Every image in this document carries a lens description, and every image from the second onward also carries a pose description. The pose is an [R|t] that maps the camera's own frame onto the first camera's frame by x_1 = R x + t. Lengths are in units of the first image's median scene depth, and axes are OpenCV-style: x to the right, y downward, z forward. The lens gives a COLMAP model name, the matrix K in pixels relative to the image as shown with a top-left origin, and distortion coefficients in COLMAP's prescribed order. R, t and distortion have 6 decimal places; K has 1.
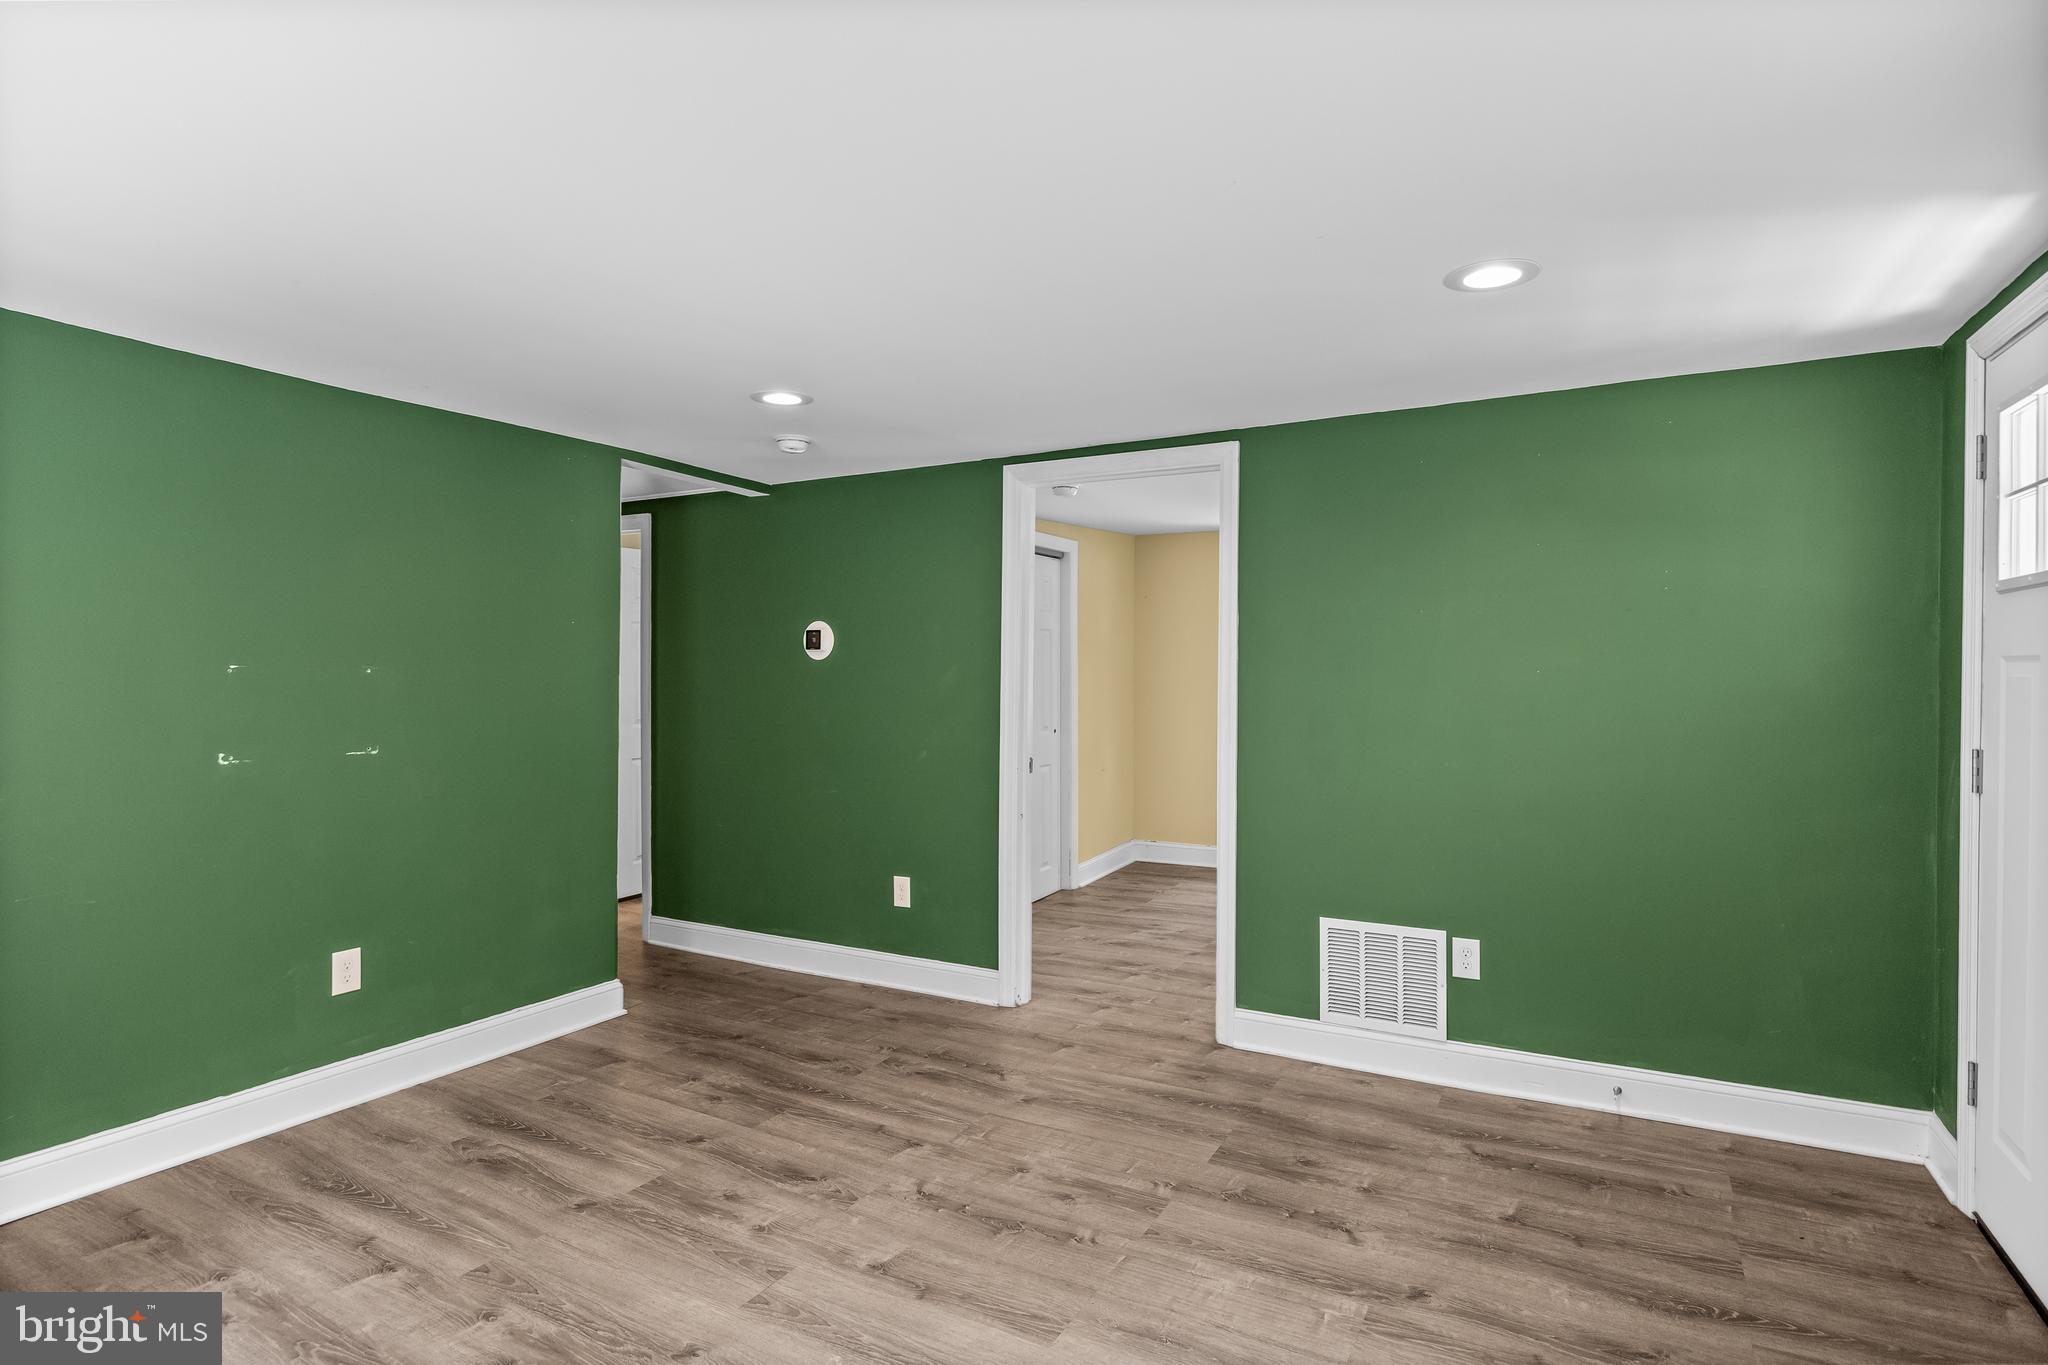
lens RADIAL K [[1037.9, 0, 1033.8], [0, 1037.9, 673.8], [0, 0, 1]] dist [-0.006801, -0.001814]
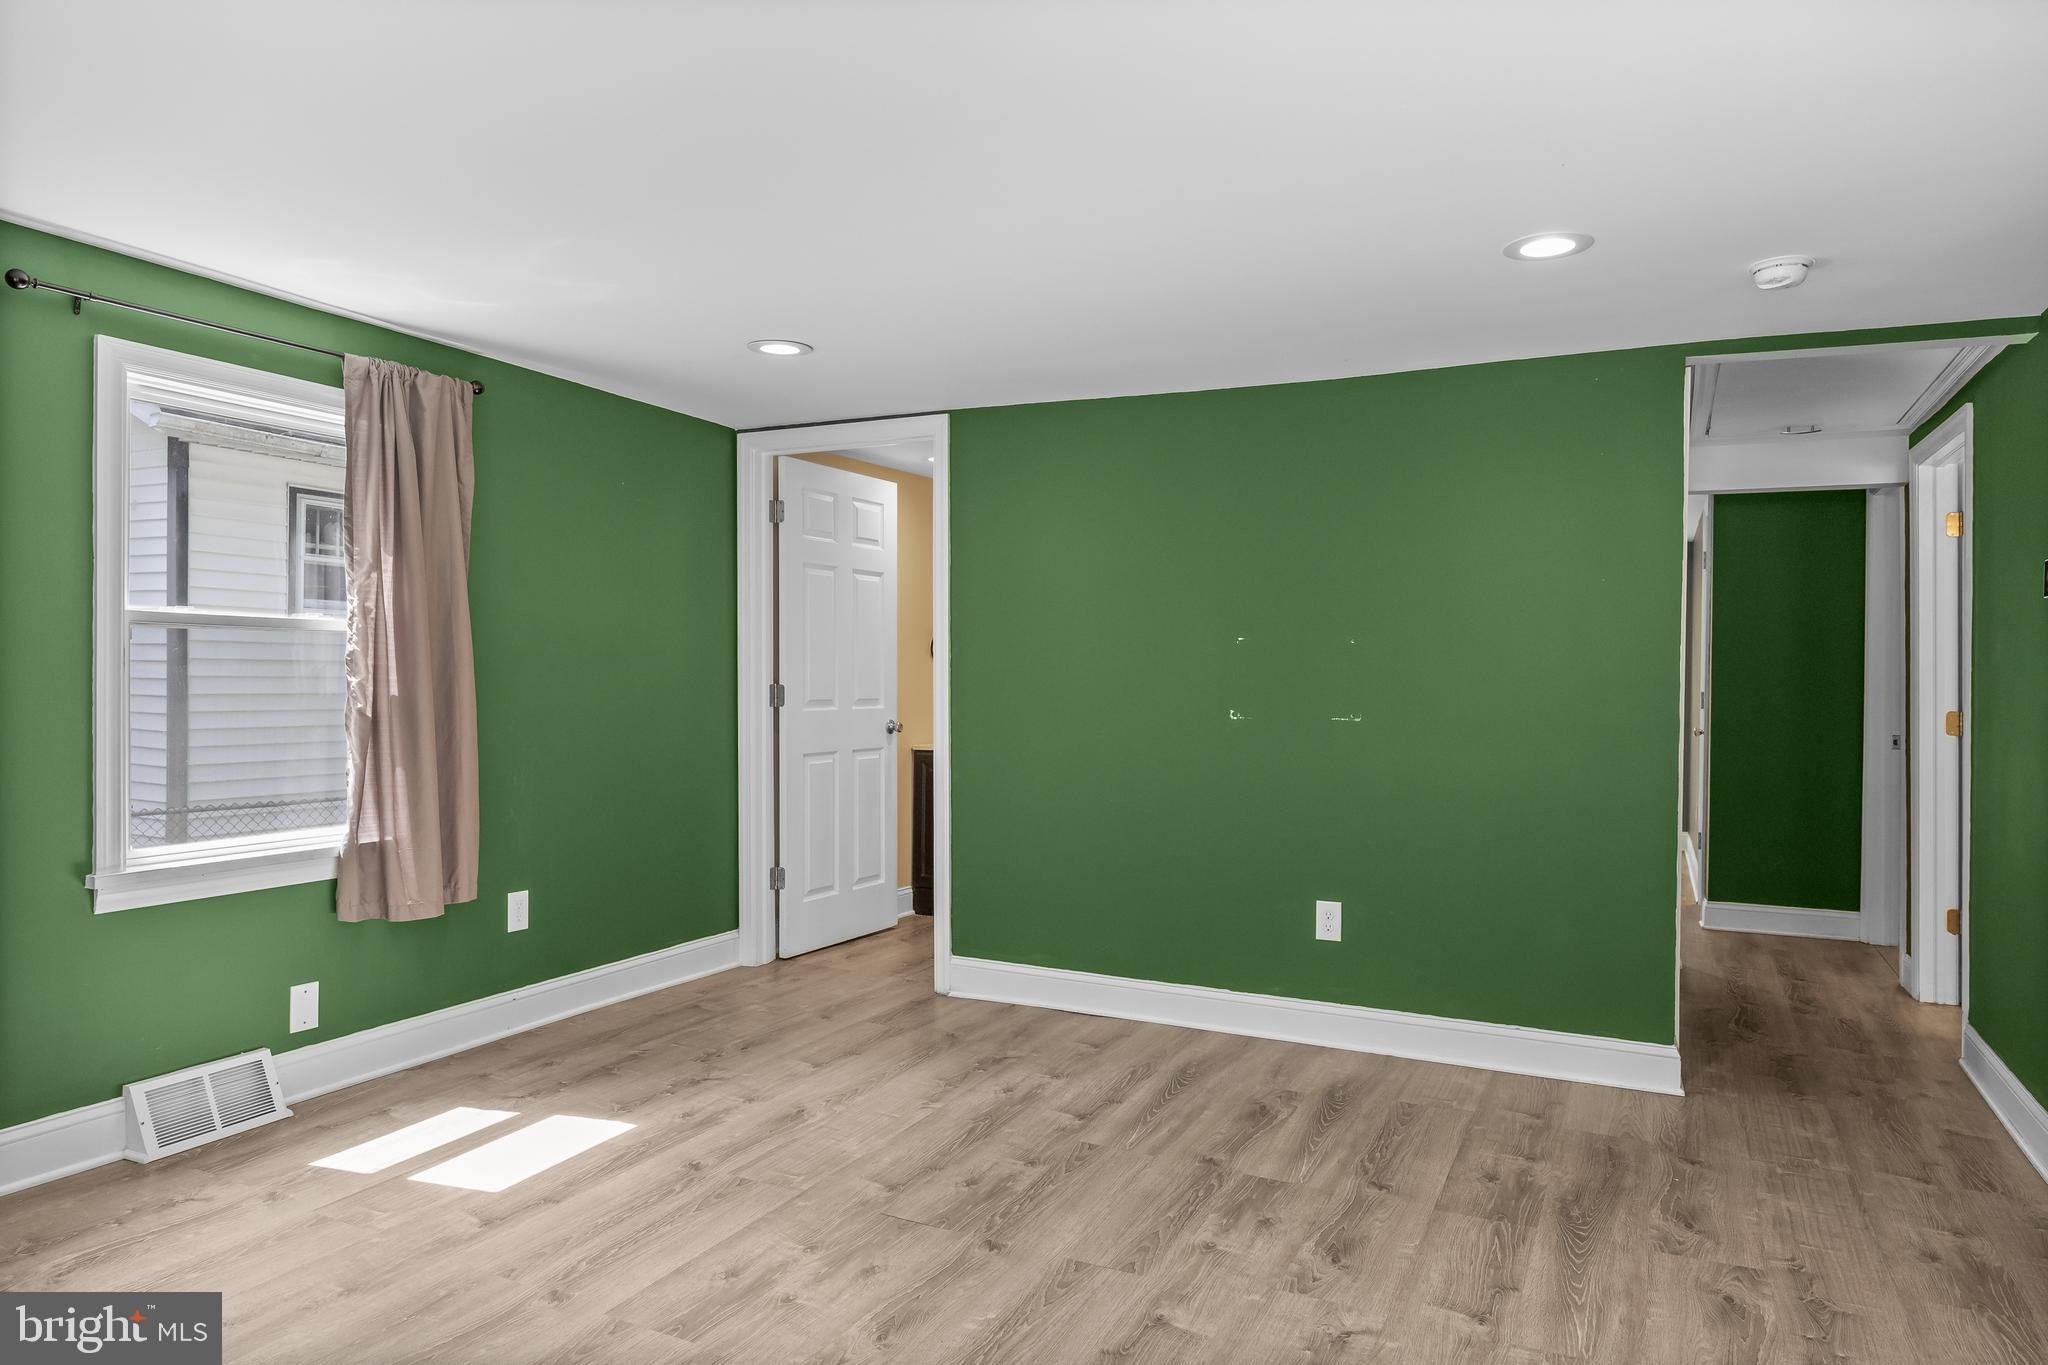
lens RADIAL K [[1277.2, 0, 1024.4], [0, 1277.2, 682.1], [0, 0, 1]] dist [-0.024047, 0.001794]
pose [[0.047674, 0.002341, -0.998860, 0.705167], [-0.006187, 0.999979, 0.002048, 0.042020], [0.998844, 0.006083, 0.047687, 0.676588]]
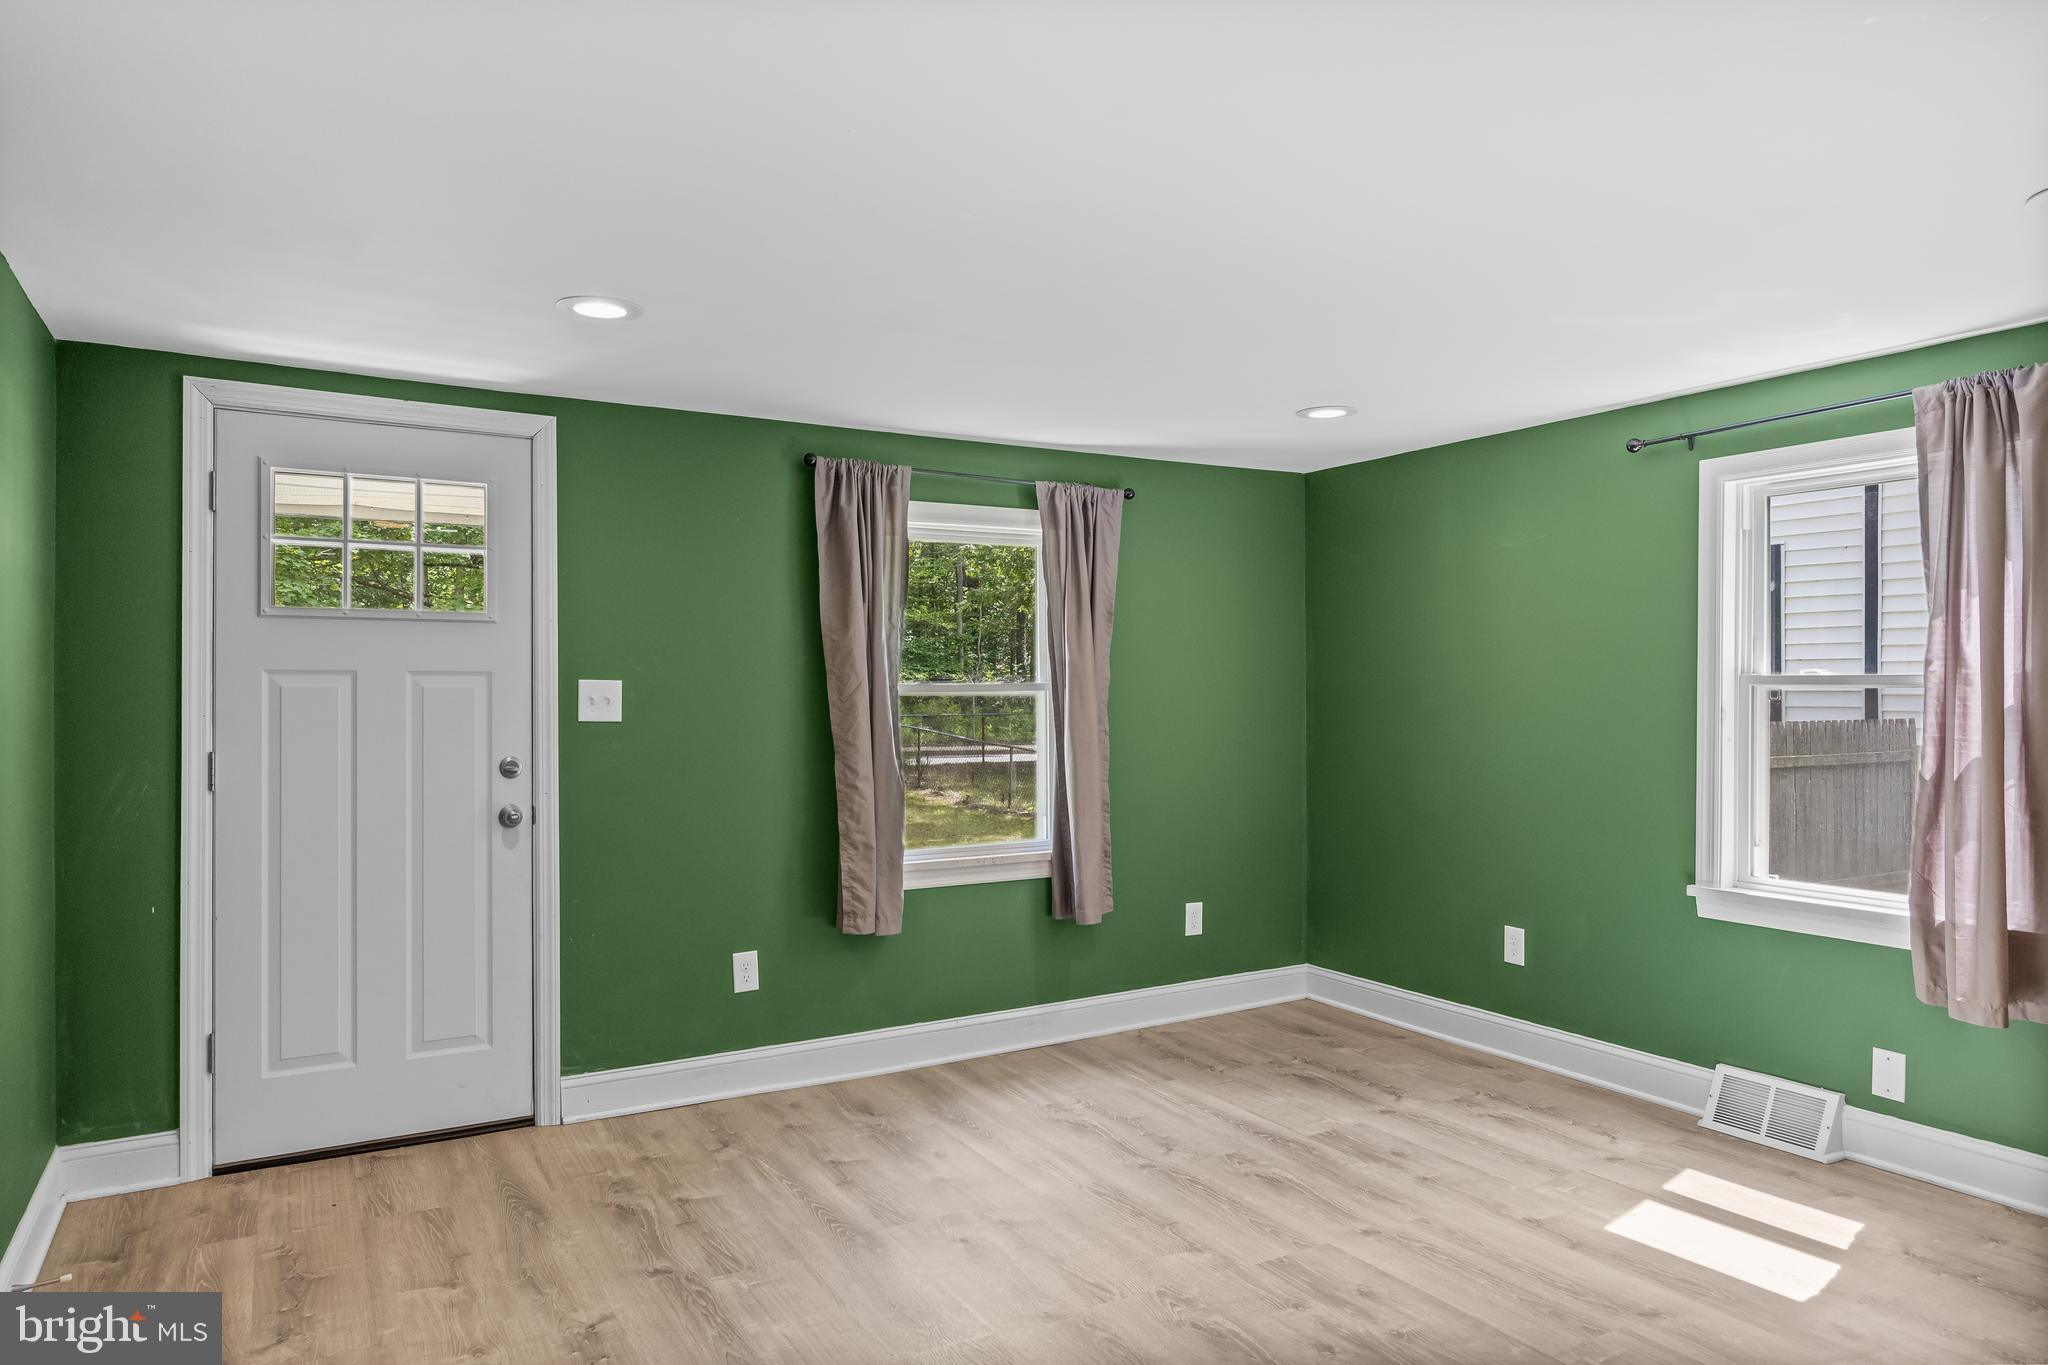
lens RADIAL K [[1277.2, 0, 1035.3], [0, 1277.2, 696.6], [0, 0, 1]] dist [-0.024047, 0.001794]
pose [[-0.855709, -0.002635, 0.517450, -0.482576], [-0.001221, 0.999995, 0.003072, 0.005881], [-0.517456, 0.001997, -0.855708, 1.471117]]
